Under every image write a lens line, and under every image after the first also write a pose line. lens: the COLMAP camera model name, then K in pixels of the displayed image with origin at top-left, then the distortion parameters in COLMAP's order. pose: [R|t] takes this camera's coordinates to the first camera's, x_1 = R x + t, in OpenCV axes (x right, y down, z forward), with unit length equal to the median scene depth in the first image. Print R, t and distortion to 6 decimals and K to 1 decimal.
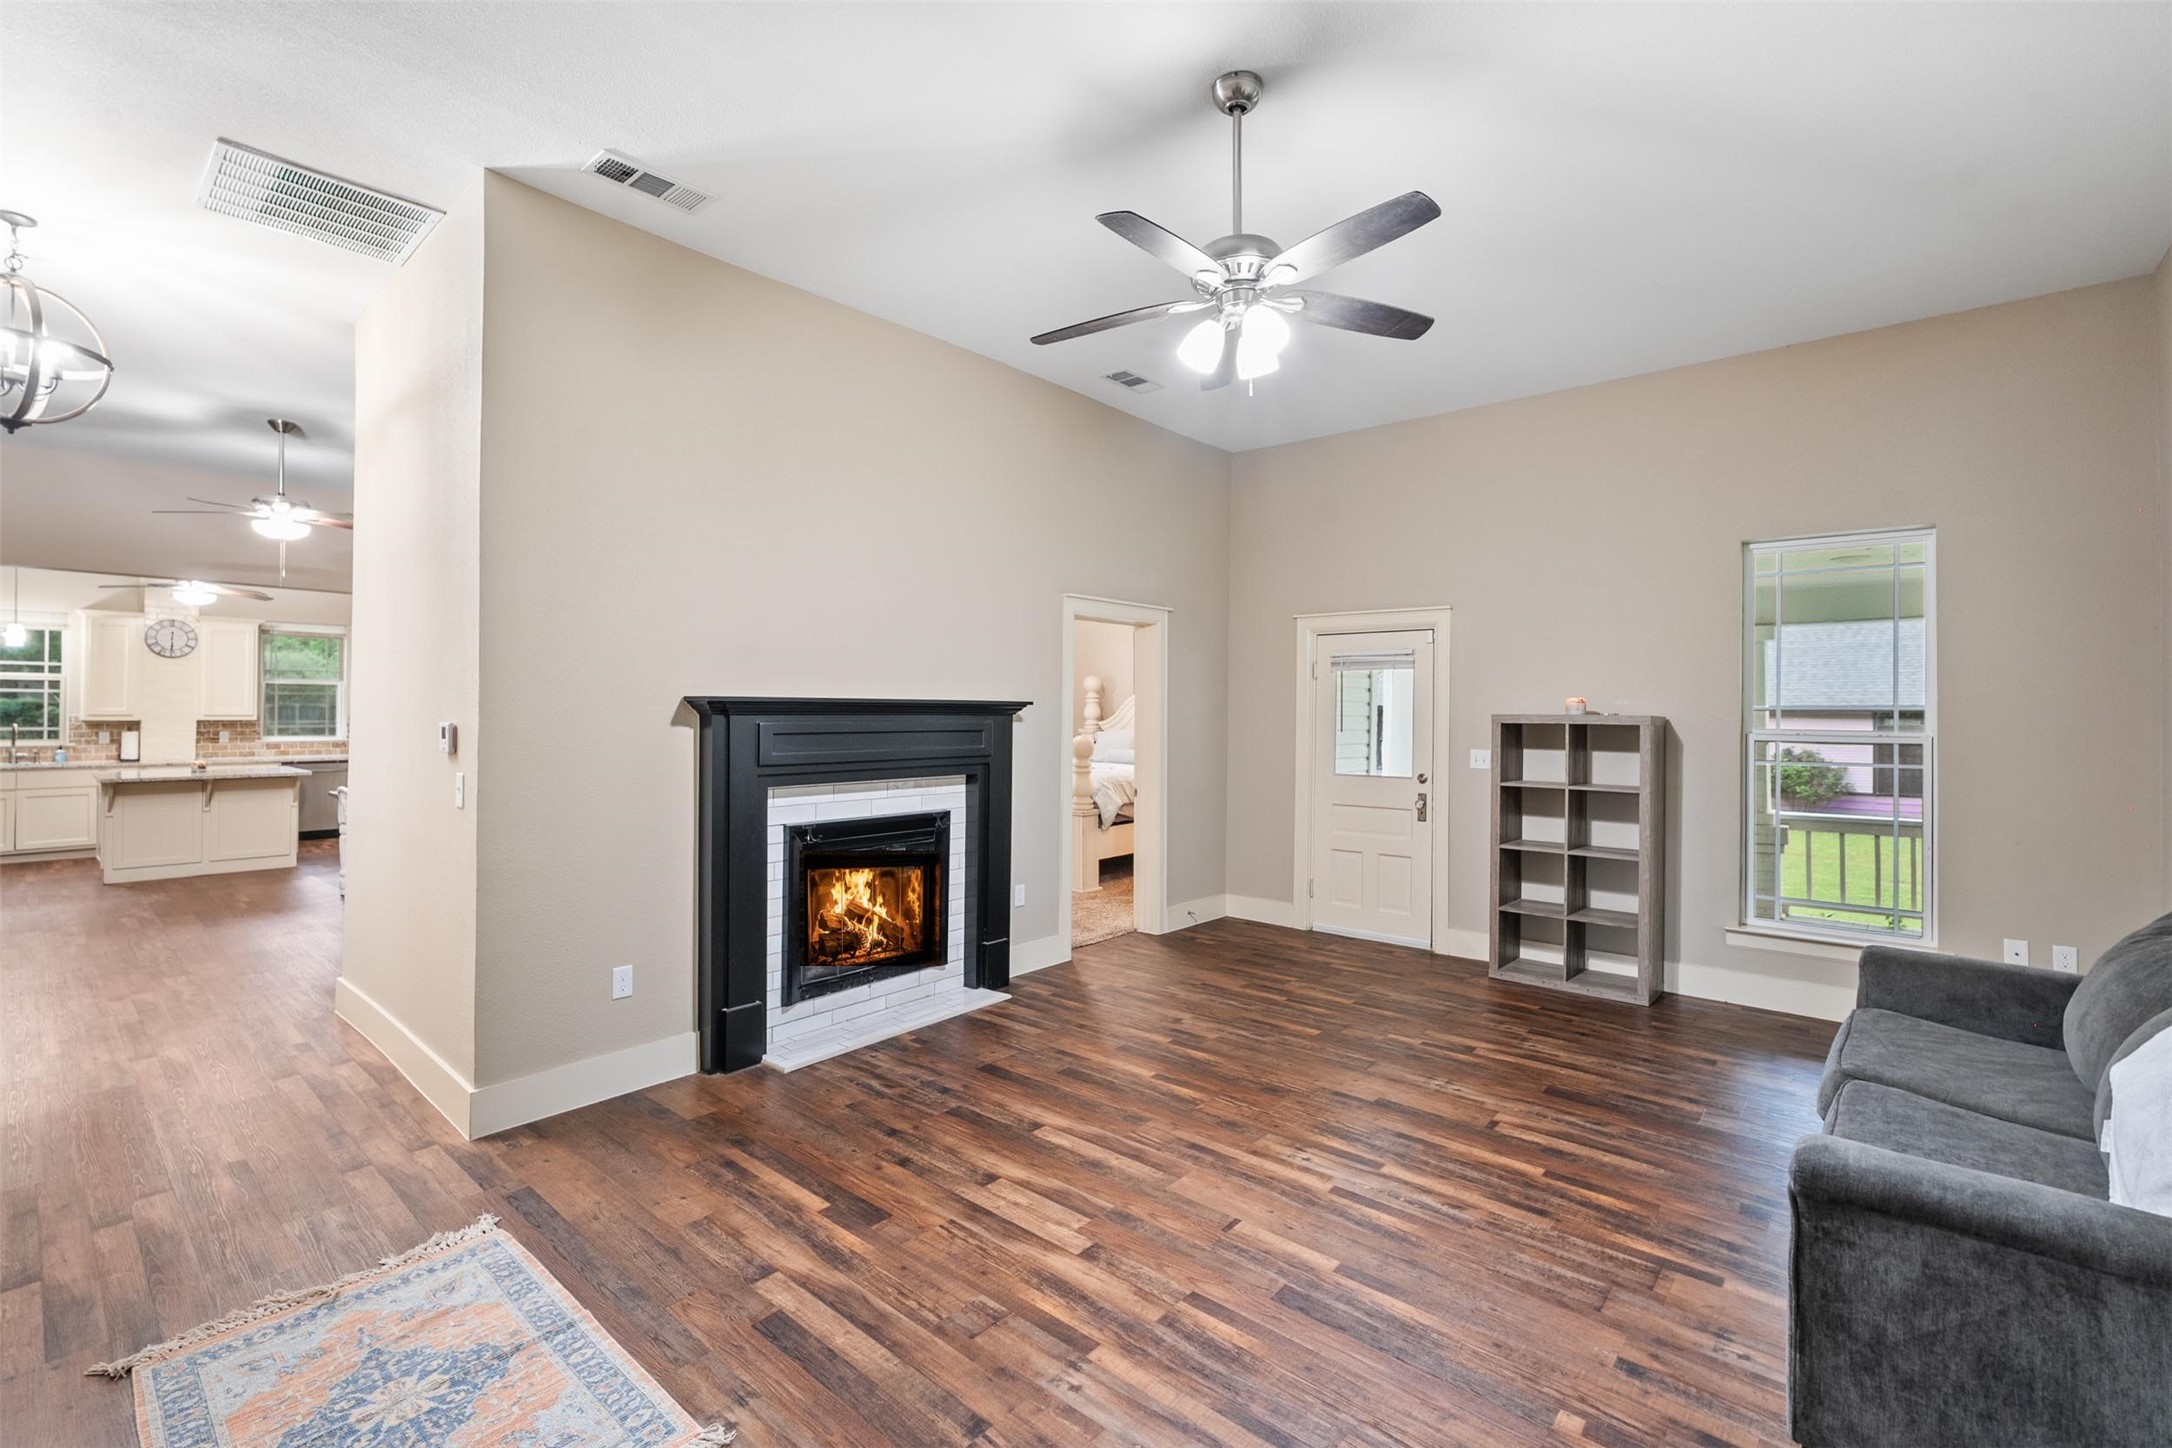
lens RADIAL K [[952.9, 0, 1082.5], [0, 952.9, 710.9], [0, 0, 1]] dist [-0.001385, -0.000118]
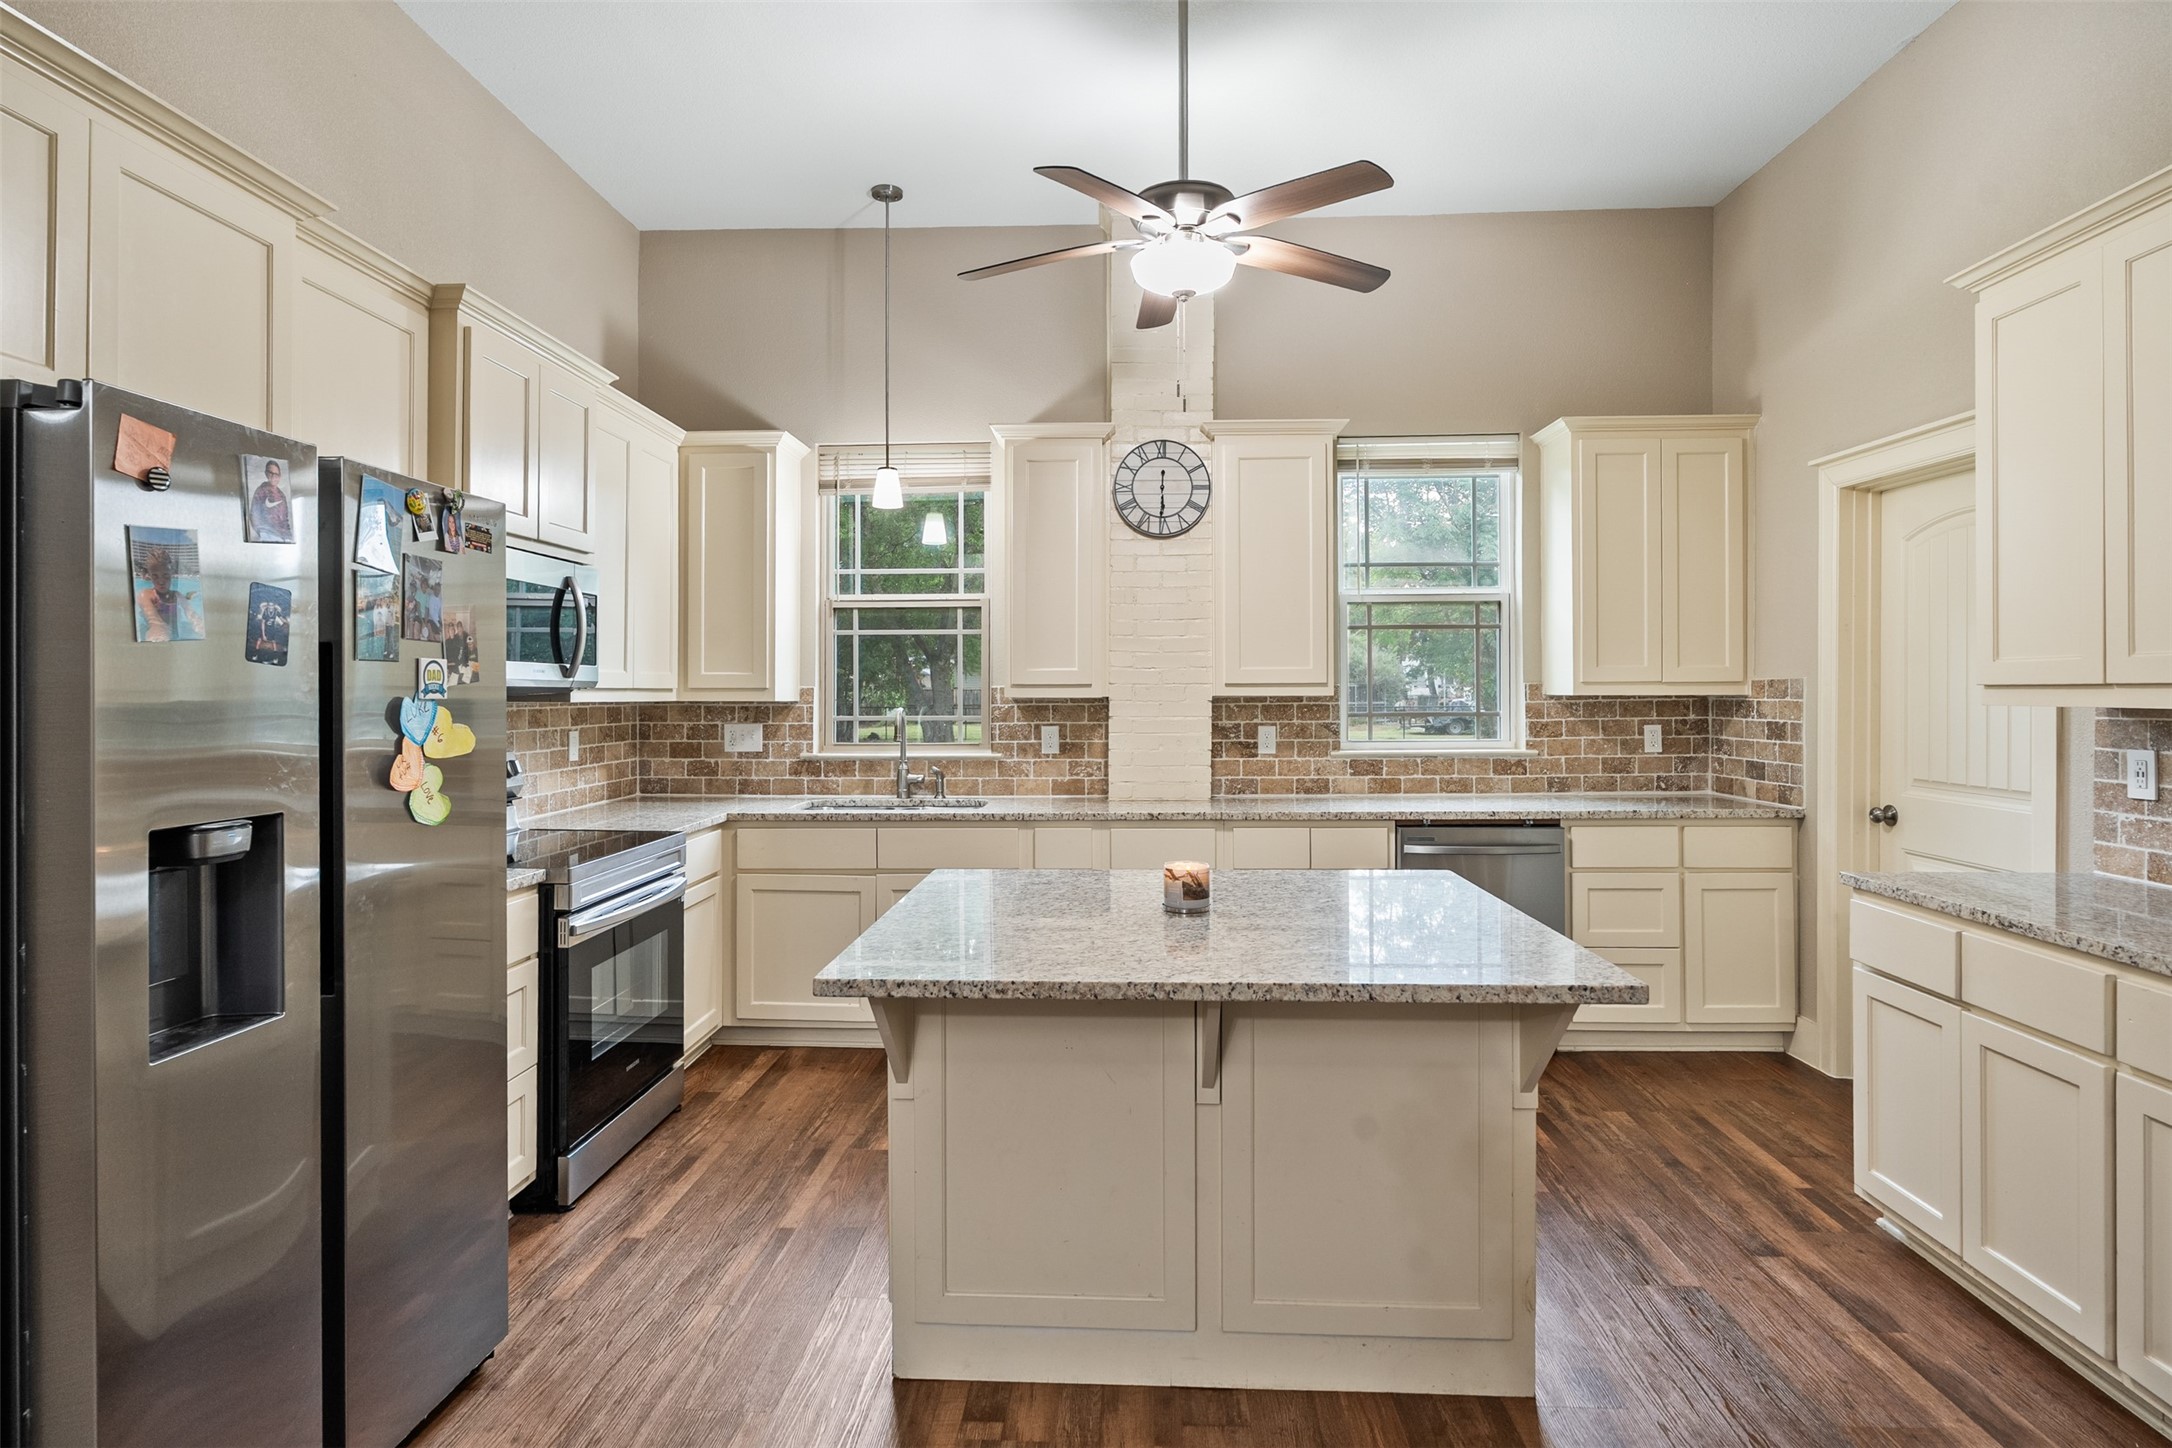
lens RADIAL K [[1117.9, 0, 1077.6], [0, 1117.9, 688.1], [0, 0, 1]] dist [-0.008208, -0.000031]
pose [[0.619850, -0.011207, -0.784640, -0.648556], [0.010193, 0.999929, -0.006230, 0.008705], [0.784654, -0.004136, 0.619920, 0.719996]]
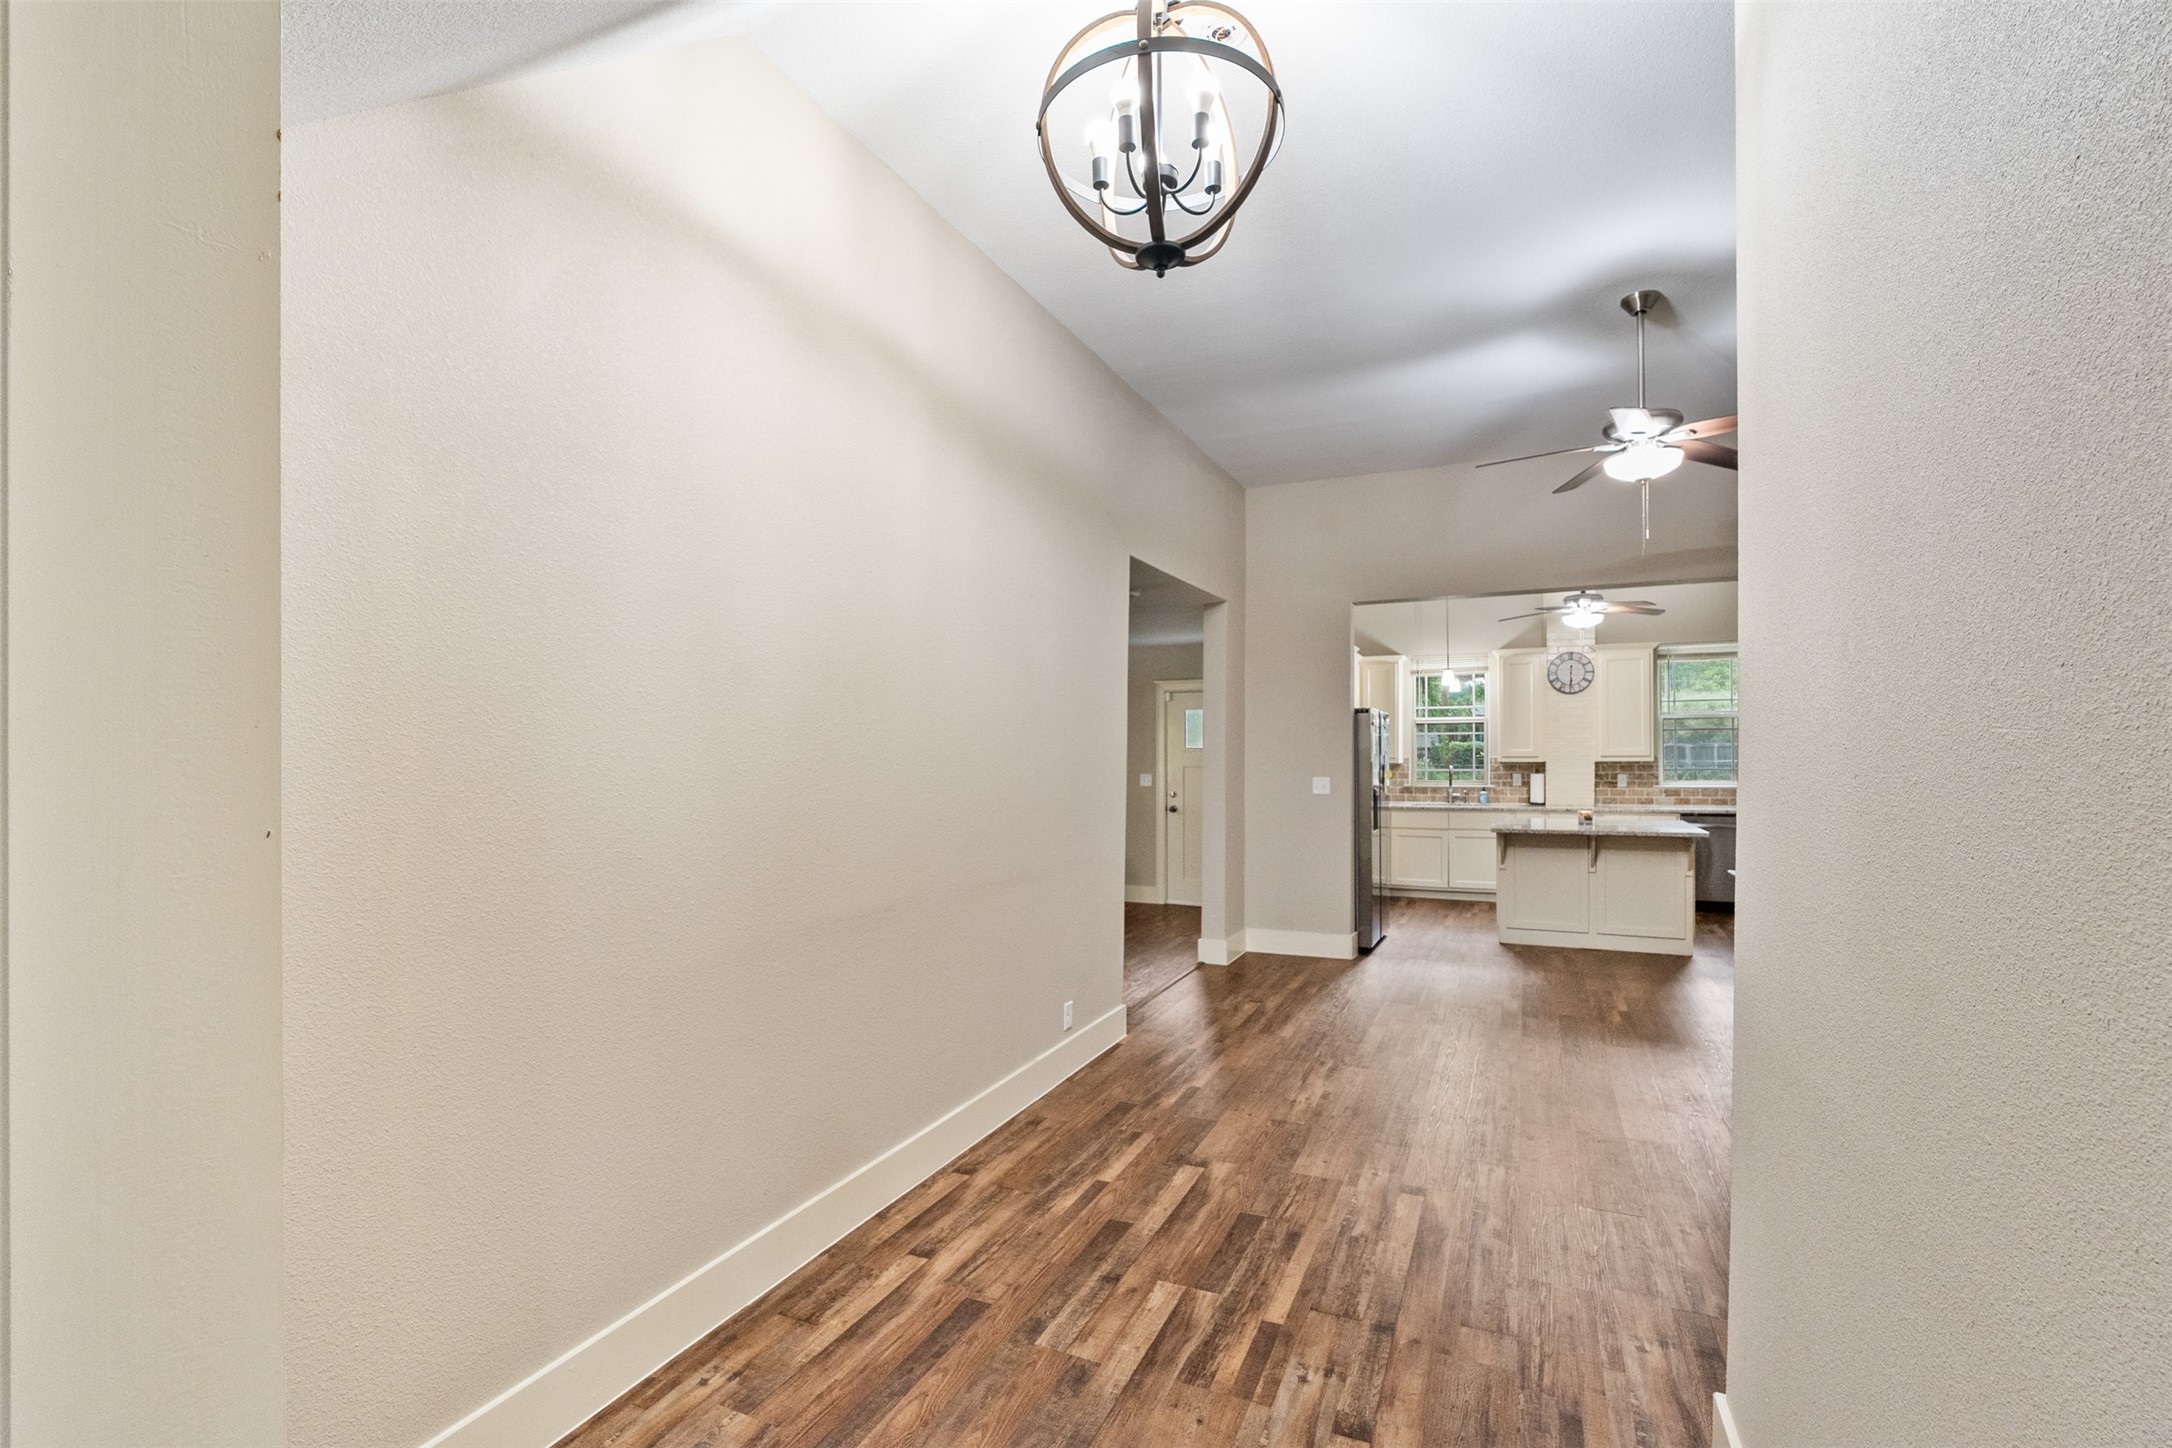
lens RADIAL K [[957.9, 0, 1079.3], [0, 957.9, 751.9], [0, 0, 1]] dist [-0.010812, -0.000015]
pose [[0.285171, -0.008814, -0.958436, -0.220366], [0.011028, 0.999922, -0.005914, 0.000533], [0.958413, -0.008883, 0.285246, 0.295653]]
